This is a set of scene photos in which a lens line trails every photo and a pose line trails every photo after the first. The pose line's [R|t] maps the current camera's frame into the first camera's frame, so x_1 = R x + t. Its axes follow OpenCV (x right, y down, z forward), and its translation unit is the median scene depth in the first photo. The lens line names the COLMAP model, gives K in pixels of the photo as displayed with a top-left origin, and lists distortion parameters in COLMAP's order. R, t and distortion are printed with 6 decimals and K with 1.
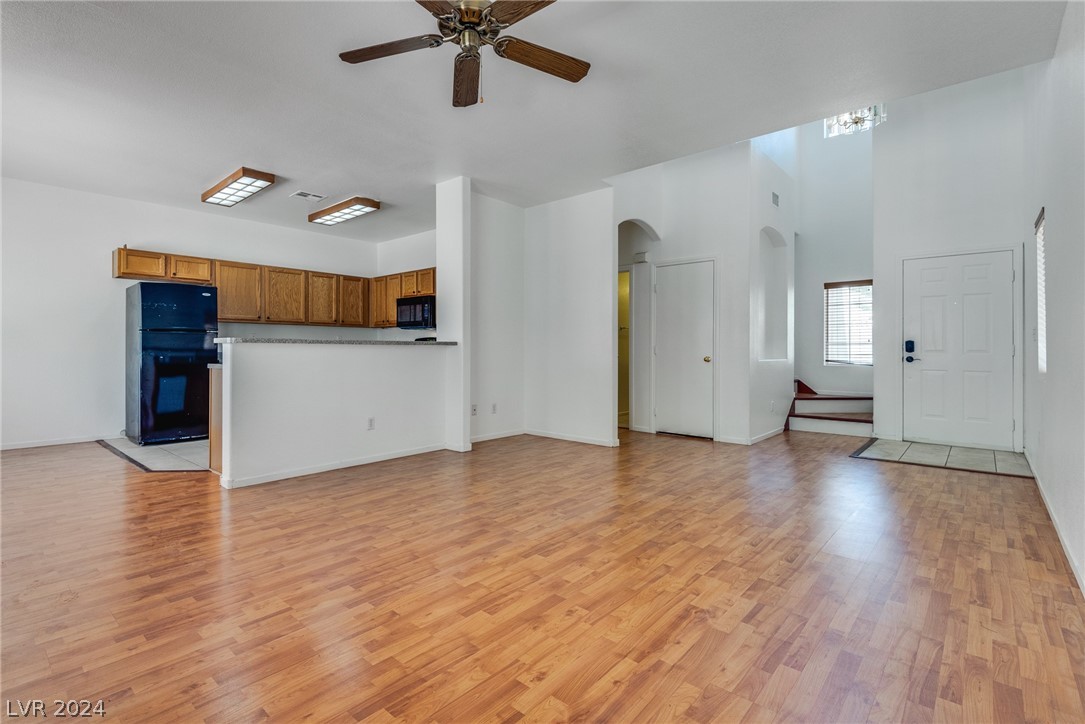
lens RADIAL K [[510.1, 0, 557.1], [0, 510.1, 350.0], [0, 0, 1]] dist [0.015204, -0.005423]
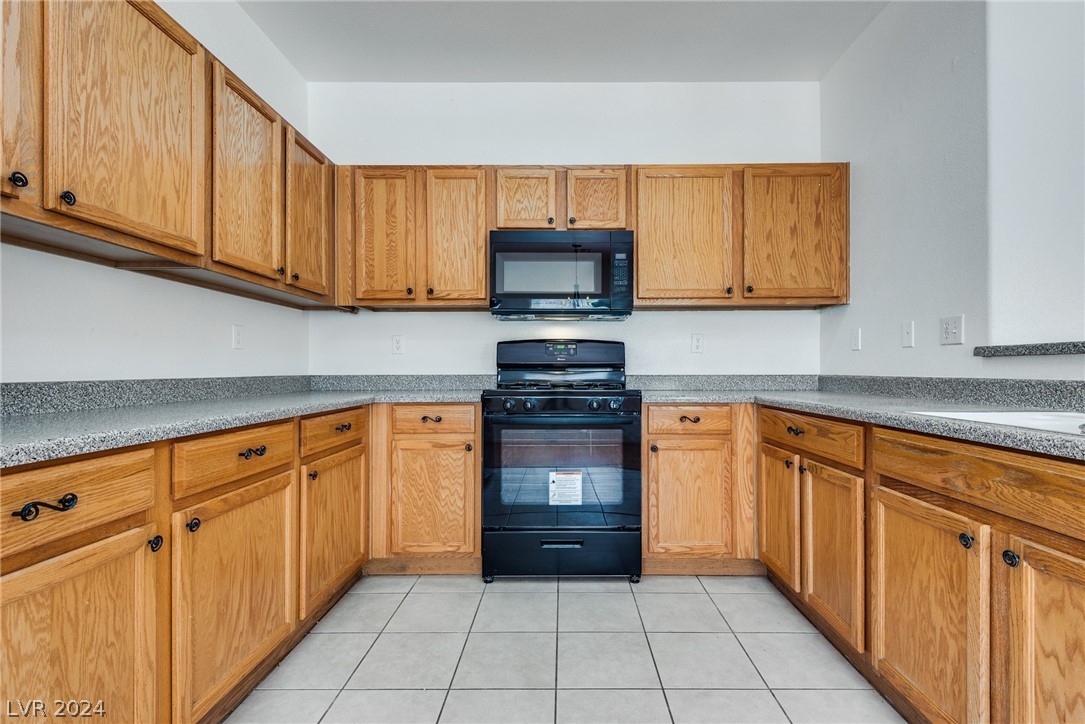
lens RADIAL K [[510.1, 0, 545.9], [0, 510.1, 371.4], [0, 0, 1]] dist [0.015204, -0.005423]
pose [[0.767154, 0.008772, 0.641403, -0.508880], [-0.000459, 0.999914, -0.013126, 0.004331], [-0.641463, 0.009775, 0.767092, 0.684811]]
